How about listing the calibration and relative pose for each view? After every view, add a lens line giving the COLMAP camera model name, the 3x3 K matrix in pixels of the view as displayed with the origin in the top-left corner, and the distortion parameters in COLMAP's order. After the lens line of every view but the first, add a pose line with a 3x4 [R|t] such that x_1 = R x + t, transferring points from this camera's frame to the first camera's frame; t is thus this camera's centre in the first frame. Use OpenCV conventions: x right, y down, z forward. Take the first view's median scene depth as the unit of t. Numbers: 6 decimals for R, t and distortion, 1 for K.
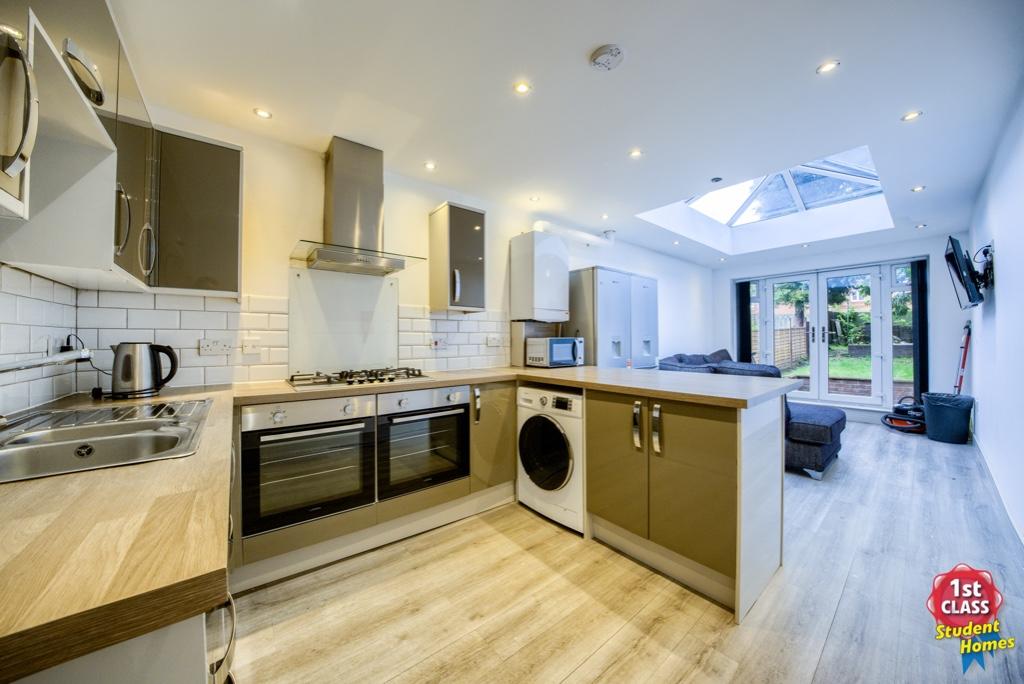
lens RADIAL K [[351.3, 0, 512.0], [0, 351.3, 342.0], [0, 0, 1]] dist [-0.024254, -0.000117]
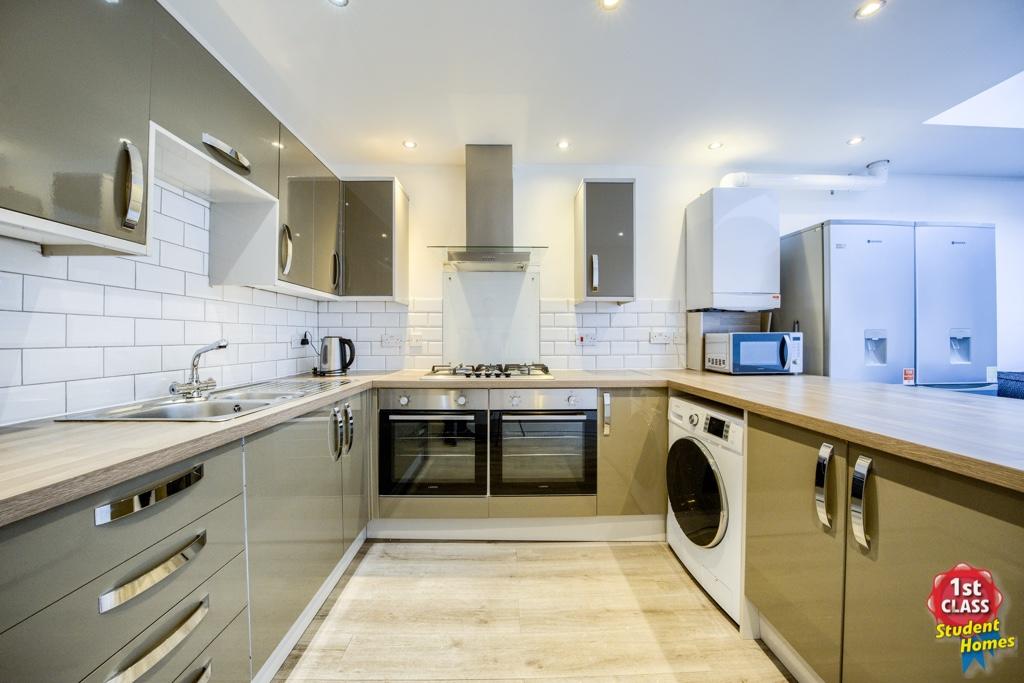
lens RADIAL K [[351.3, 0, 512.0], [0, 351.3, 341.5], [0, 0, 1]] dist [-0.024254, -0.000117]
pose [[0.791382, 0.011122, -0.611221, 0.234085], [-0.005512, 0.999924, 0.011059, 0.000845], [0.611297, -0.005383, 0.791383, 0.203459]]
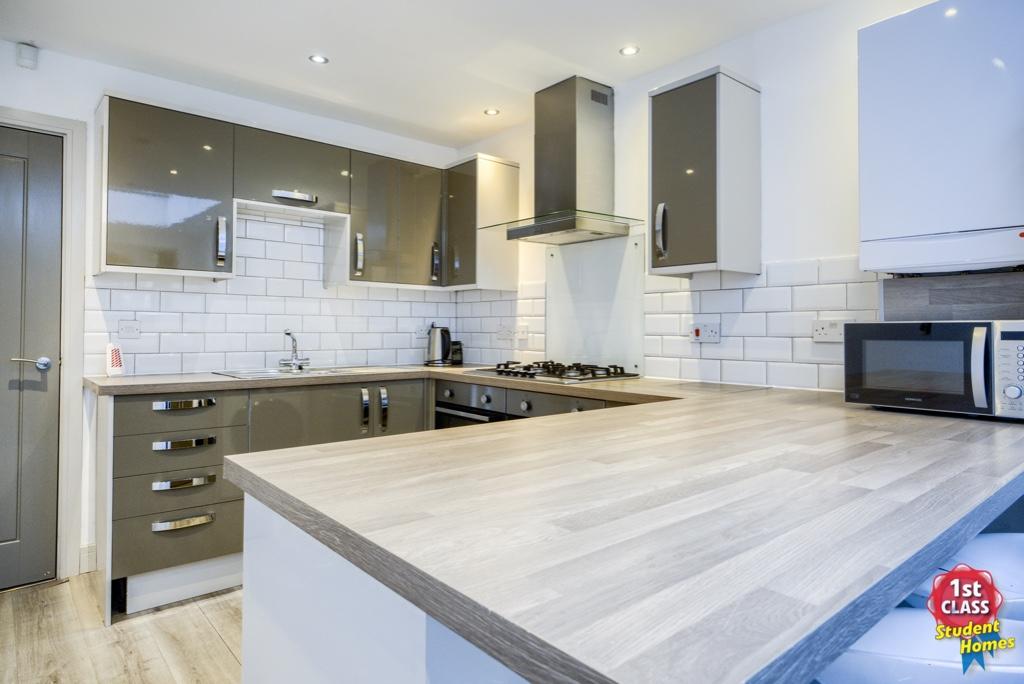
lens RADIAL K [[592.2, 0, 514.0], [0, 592.2, 338.9], [0, 0, 1]] dist [0.001300, 0.000042]
pose [[0.029723, 0.021696, -0.999323, 0.875539], [-0.010240, 0.999719, 0.021400, -0.004177], [0.999506, 0.009597, 0.029937, 0.805128]]
